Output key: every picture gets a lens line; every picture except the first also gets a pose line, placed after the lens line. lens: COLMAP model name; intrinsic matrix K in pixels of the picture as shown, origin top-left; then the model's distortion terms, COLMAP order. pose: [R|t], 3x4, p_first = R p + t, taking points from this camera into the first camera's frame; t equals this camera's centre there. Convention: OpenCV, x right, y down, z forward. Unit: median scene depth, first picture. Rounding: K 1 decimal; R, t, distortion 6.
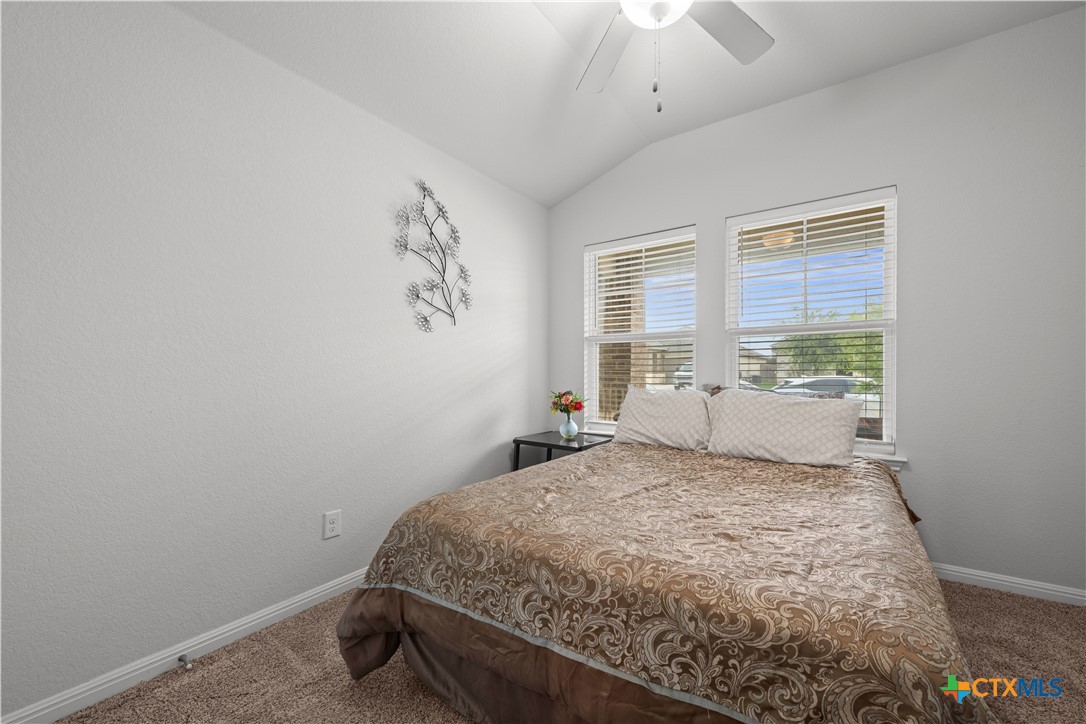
lens RADIAL K [[431.7, 0, 543.1], [0, 431.7, 367.0], [0, 0, 1]] dist [0.000932, -0.000750]
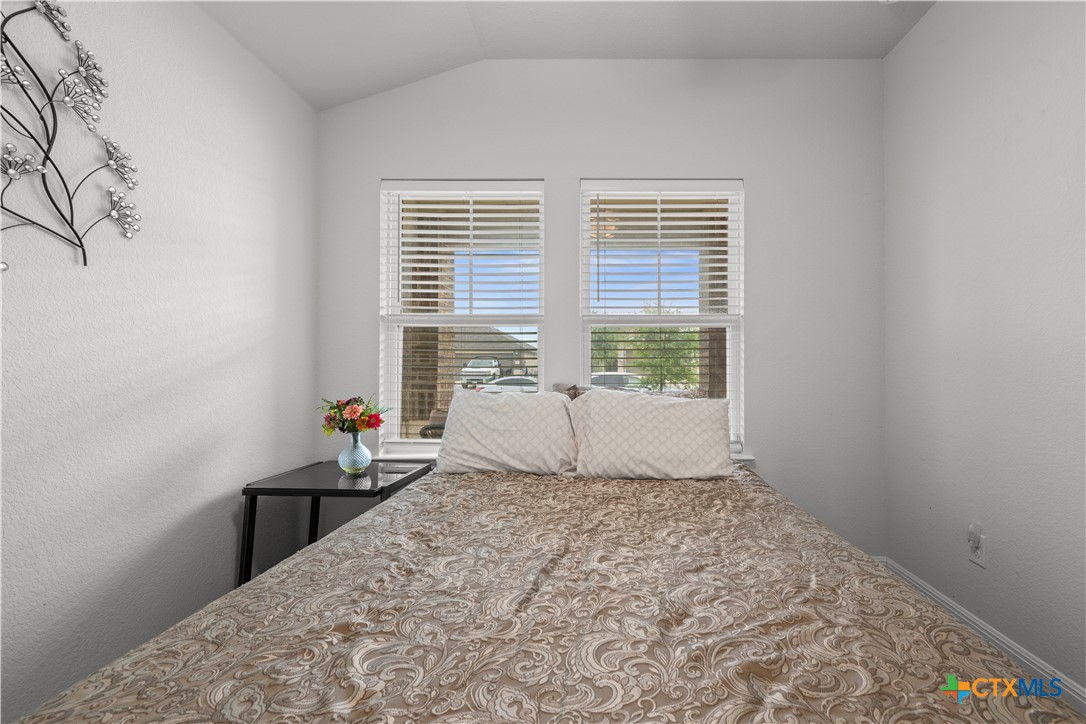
lens RADIAL K [[385.1, 0, 544.3], [0, 385.1, 362.3], [0, 0, 1]] dist [0.003415, -0.000309]
pose [[0.819674, 0.011076, 0.572723, -0.042872], [-0.008717, 0.999938, -0.006863, 0.006309], [-0.572764, 0.000633, 0.819720, 0.432126]]
